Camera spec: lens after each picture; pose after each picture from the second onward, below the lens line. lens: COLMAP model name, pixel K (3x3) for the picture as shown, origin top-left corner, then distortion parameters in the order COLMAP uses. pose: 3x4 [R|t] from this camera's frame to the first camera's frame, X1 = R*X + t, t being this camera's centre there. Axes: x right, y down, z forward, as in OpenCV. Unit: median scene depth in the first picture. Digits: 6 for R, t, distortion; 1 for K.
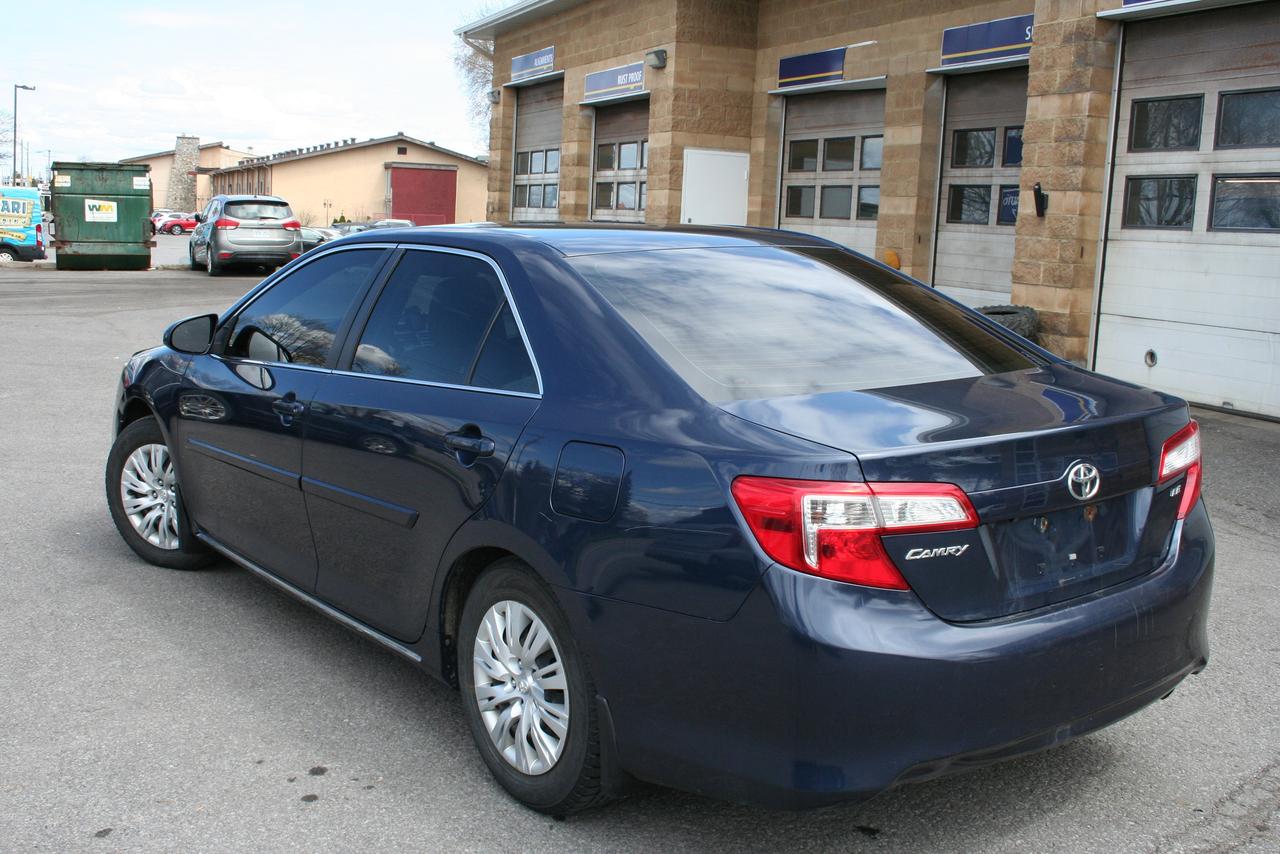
lens RADIAL K [[1404.8, 0, 640.0], [0, 1404.8, 427.0], [0, 0, 1]] dist [-0.105746, 0.166417]
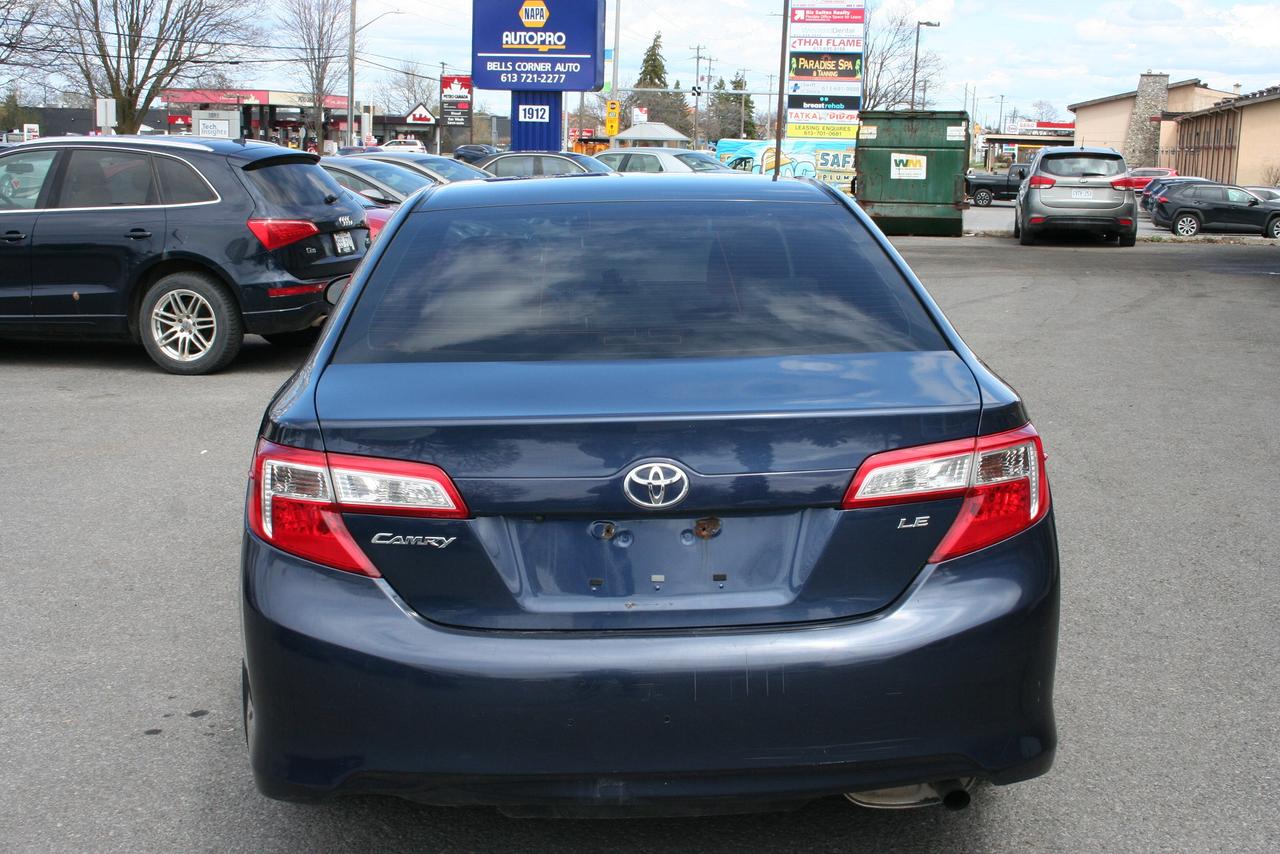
lens RADIAL K [[1747.5, 0, 640.0], [0, 1747.5, 427.0], [0, 0, 1]] dist [-0.000259, -0.008999]
pose [[0.817648, 0.075222, -0.570783, 0.195779], [-0.078734, 0.996723, 0.018569, -0.002980], [0.570309, 0.029757, 0.820891, 0.033517]]
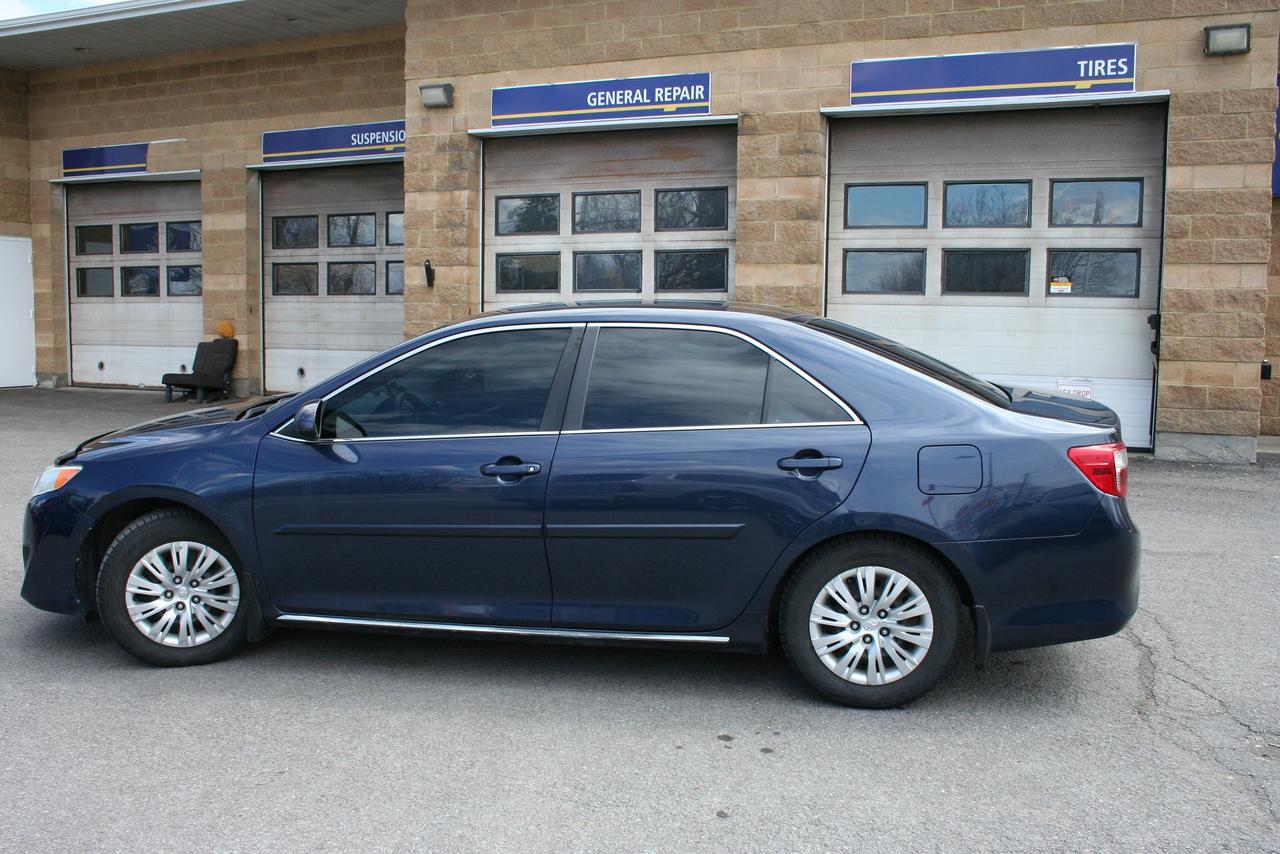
lens RADIAL K [[1211.3, 0, 641.5], [0, 1211.3, 444.3], [0, 0, 1]] dist [-0.149732, 0.143087]
pose [[0.718091, -0.113825, 0.686578, -0.262004], [0.124965, 0.991589, 0.033691, -0.016696], [-0.684638, 0.061605, 0.726275, 0.063219]]
